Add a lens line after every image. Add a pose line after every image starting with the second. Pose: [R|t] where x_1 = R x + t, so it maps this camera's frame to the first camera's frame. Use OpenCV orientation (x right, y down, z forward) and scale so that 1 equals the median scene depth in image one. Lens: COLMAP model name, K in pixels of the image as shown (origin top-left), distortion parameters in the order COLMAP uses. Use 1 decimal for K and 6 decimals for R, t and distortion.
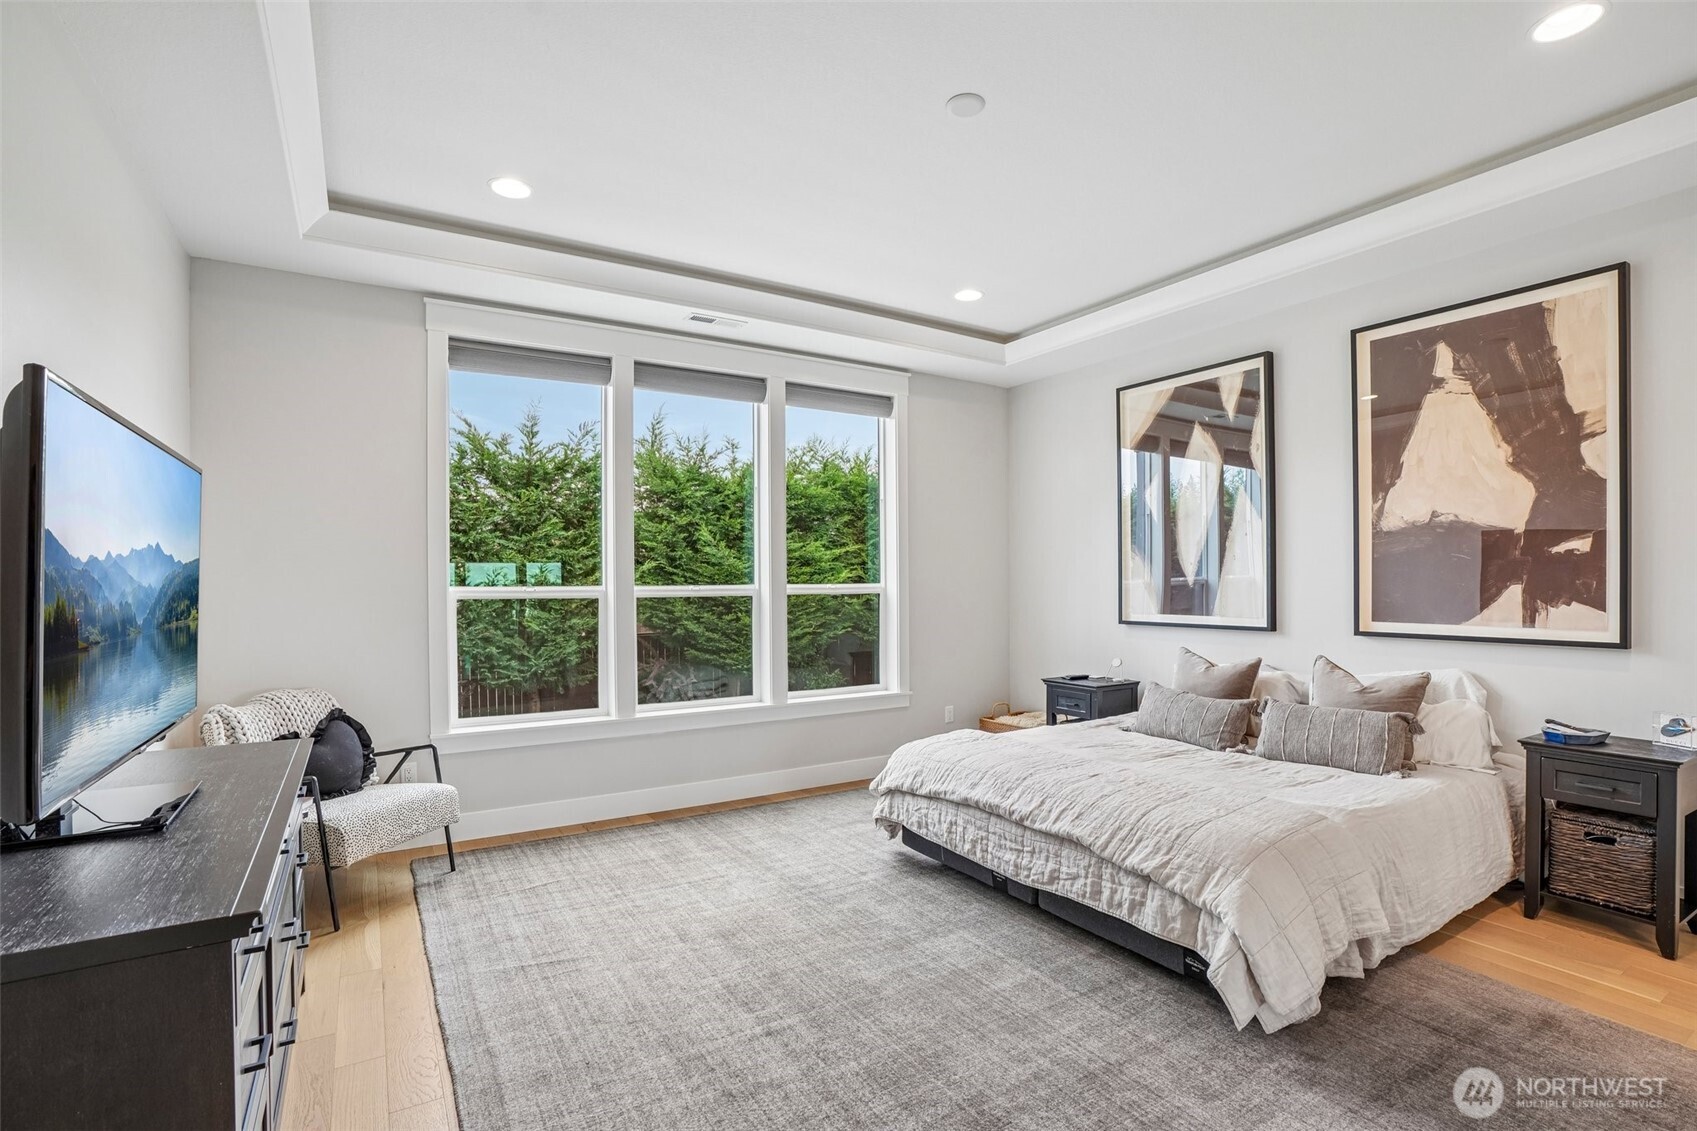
lens RADIAL K [[793.0, 0, 853.2], [0, 793.0, 583.3], [0, 0, 1]] dist [-0.029124, 0.000800]
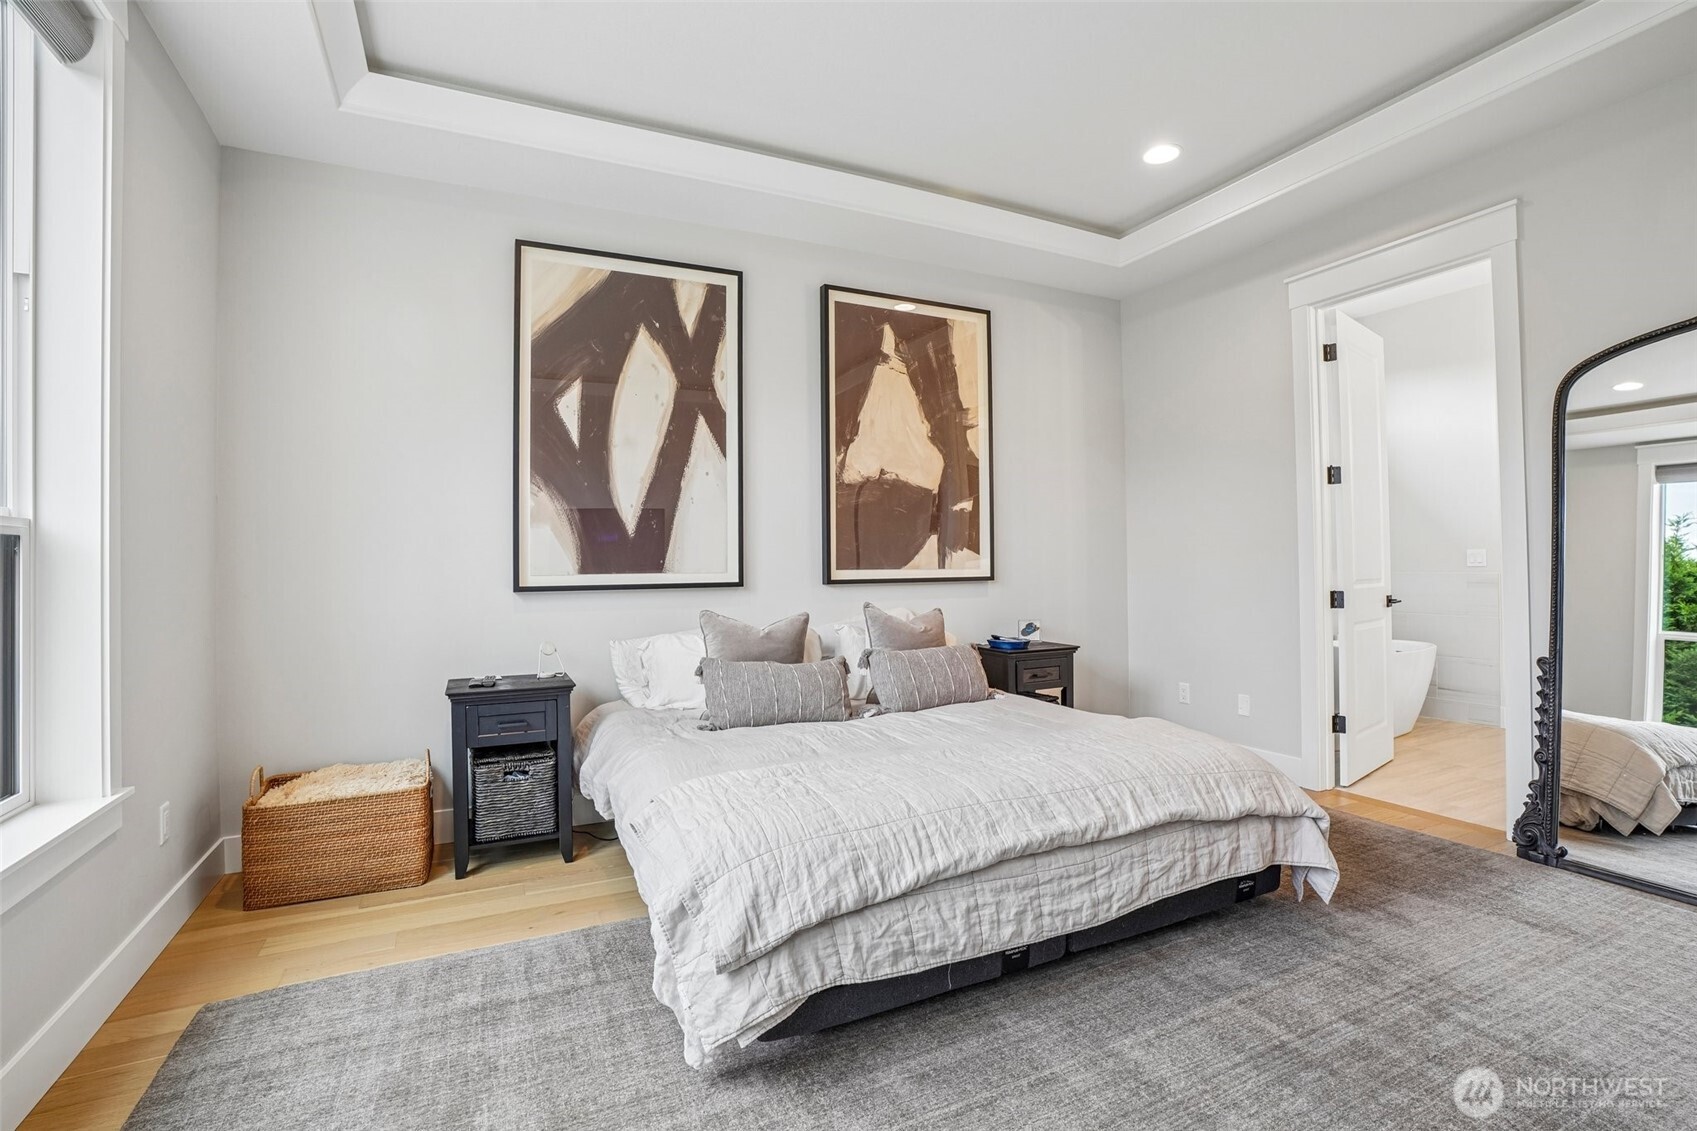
lens RADIAL K [[801.0, 0, 851.7], [0, 801.0, 553.0], [0, 0, 1]] dist [-0.053795, 0.000511]
pose [[0.108898, 0.018655, 0.993878, -0.436533], [0.014150, 0.999693, -0.020315, 0.054921], [-0.993952, 0.016276, 0.108601, 0.979834]]
